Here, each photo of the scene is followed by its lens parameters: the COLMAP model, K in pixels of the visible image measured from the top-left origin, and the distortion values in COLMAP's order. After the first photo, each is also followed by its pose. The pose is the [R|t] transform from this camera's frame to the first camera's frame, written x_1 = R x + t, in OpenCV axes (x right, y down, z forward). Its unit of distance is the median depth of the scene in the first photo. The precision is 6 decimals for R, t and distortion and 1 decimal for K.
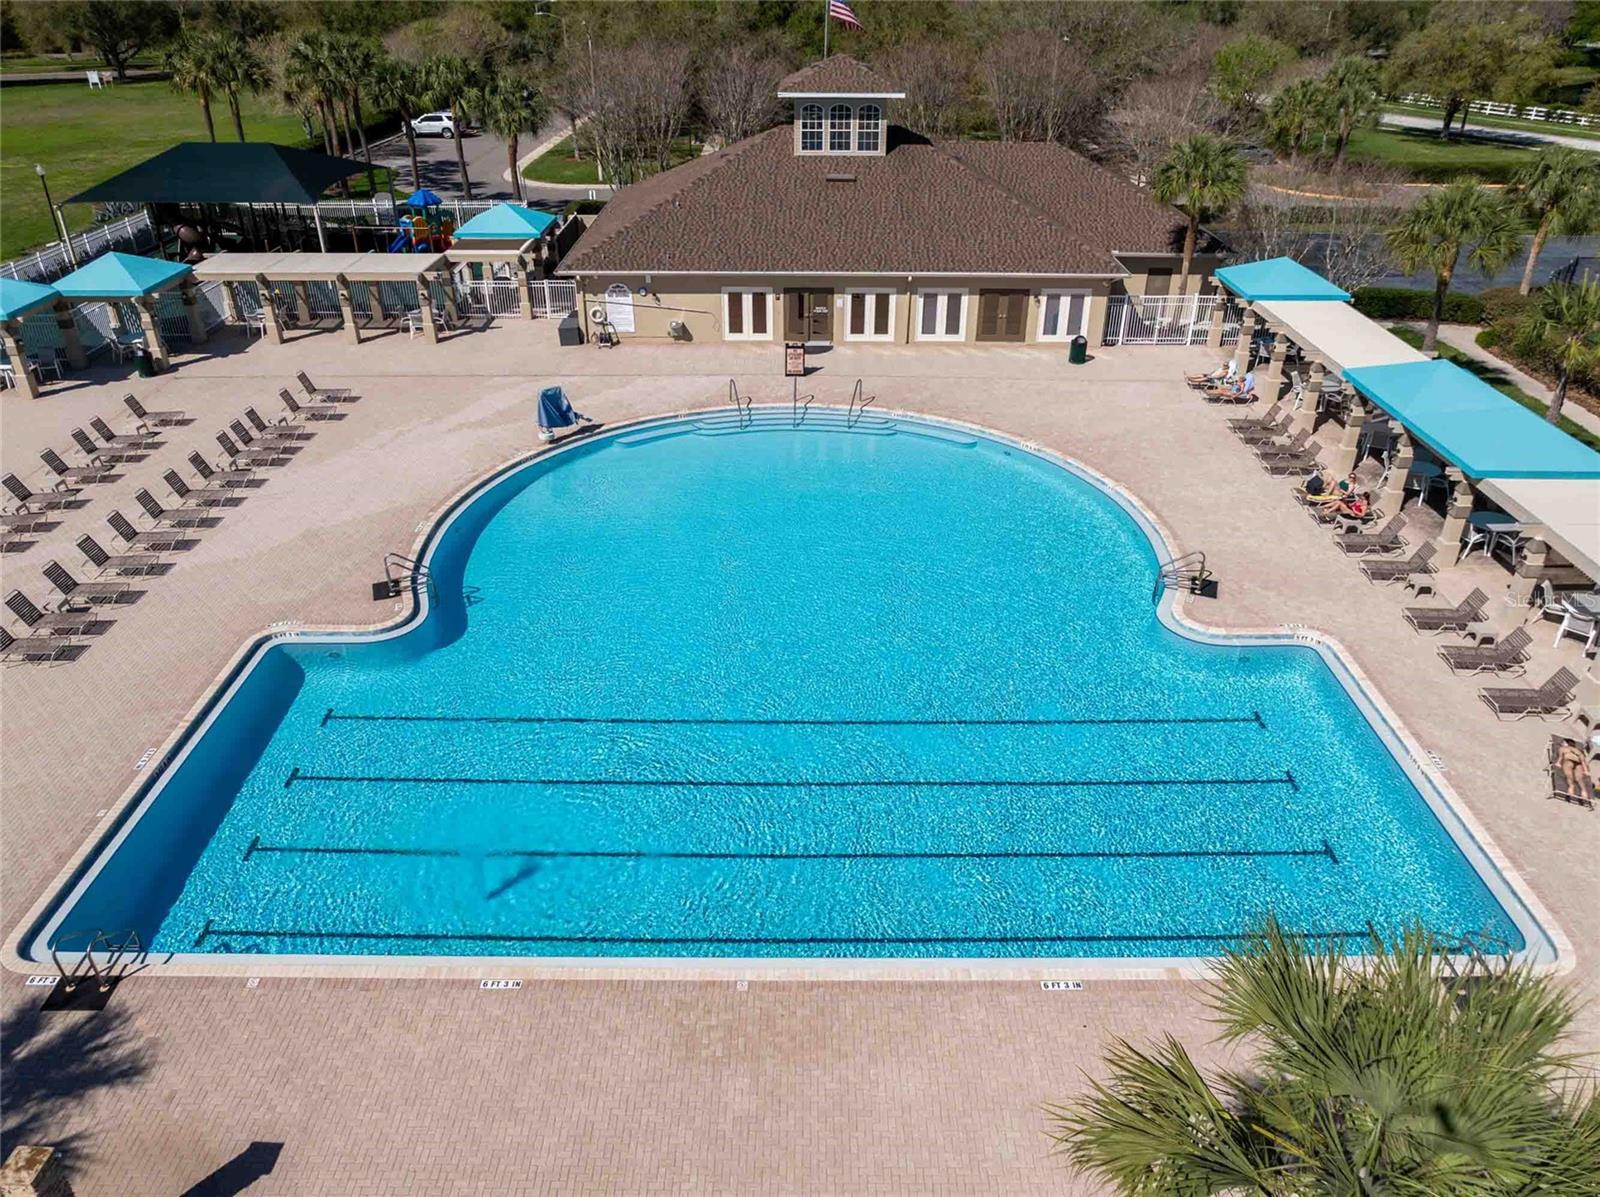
lens RADIAL K [[1120.1, 0, 800.0], [0, 1120.1, 598.5], [0, 0, 1]] dist [-0.029789, 0.011329]
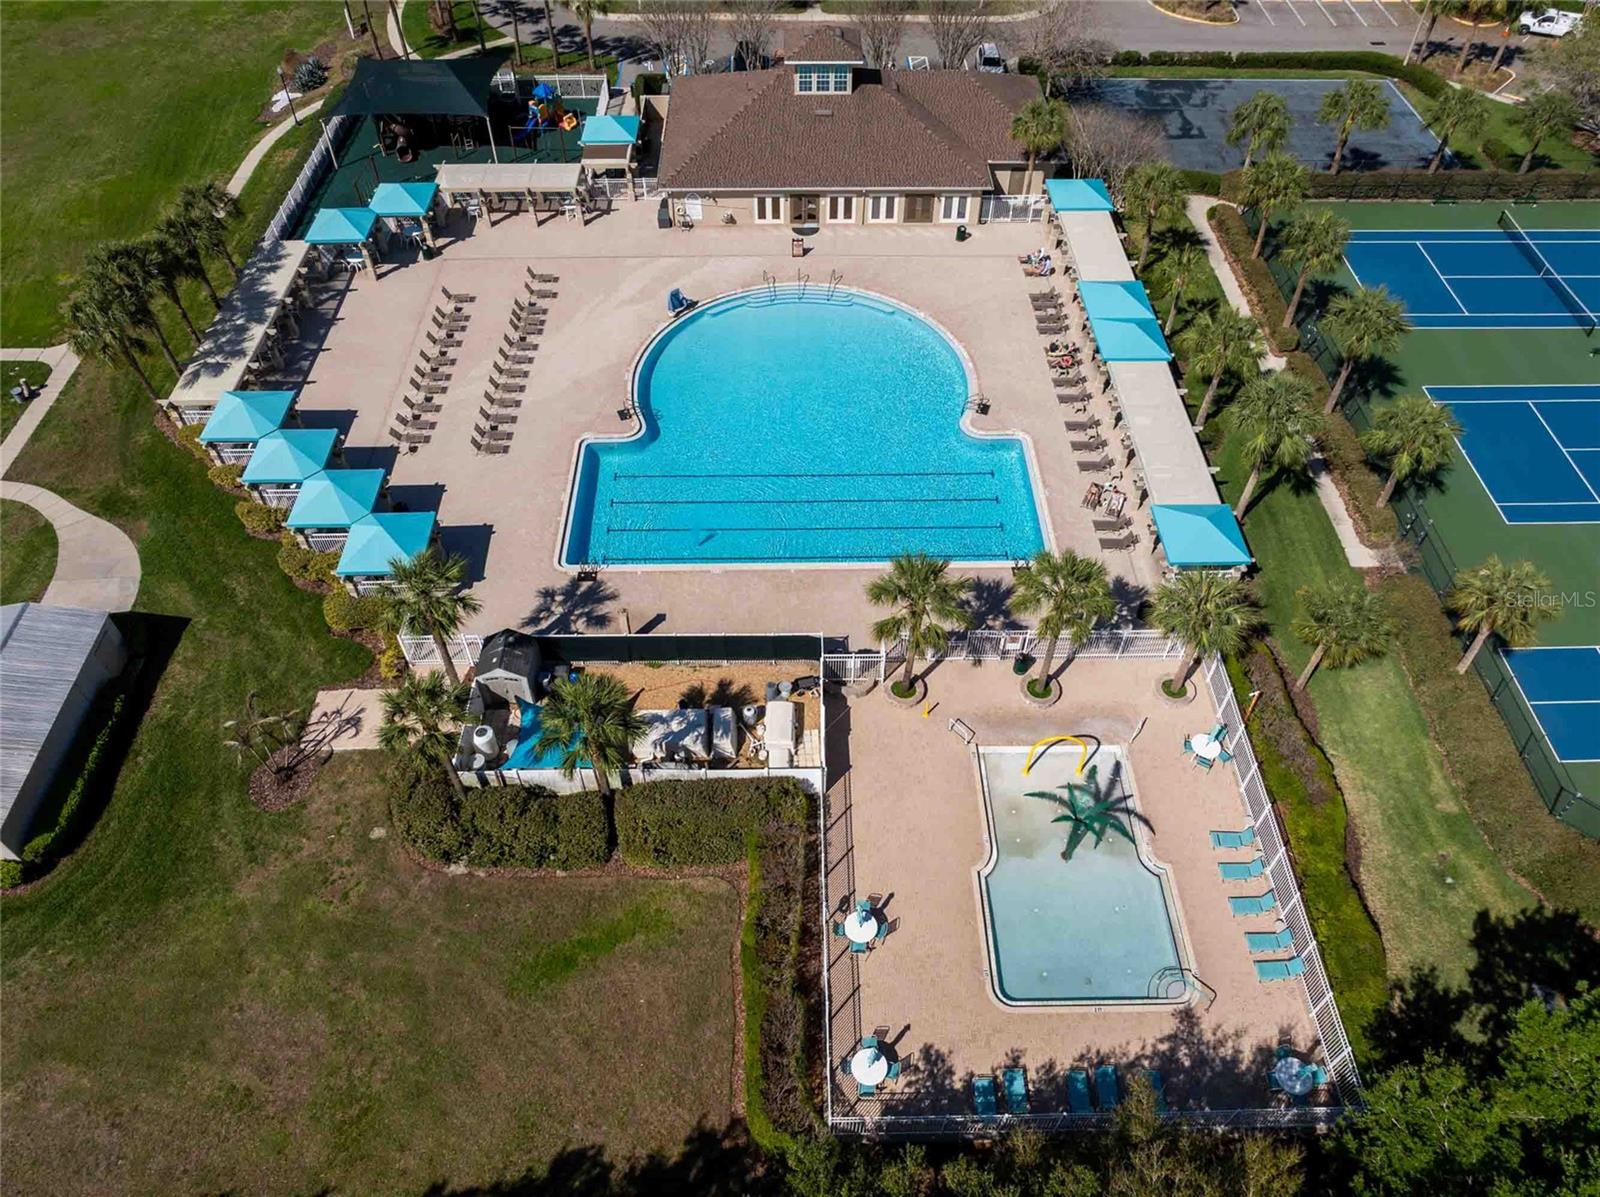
lens RADIAL K [[1120.1, 0, 800.0], [0, 1120.1, 598.5], [0, 0, 1]] dist [-0.029789, 0.011329]
pose [[0.999873, -0.013000, 0.009195, -0.023210], [0.009445, 0.949096, 0.314845, -0.228534], [-0.012820, -0.314719, 0.949098, -0.805316]]
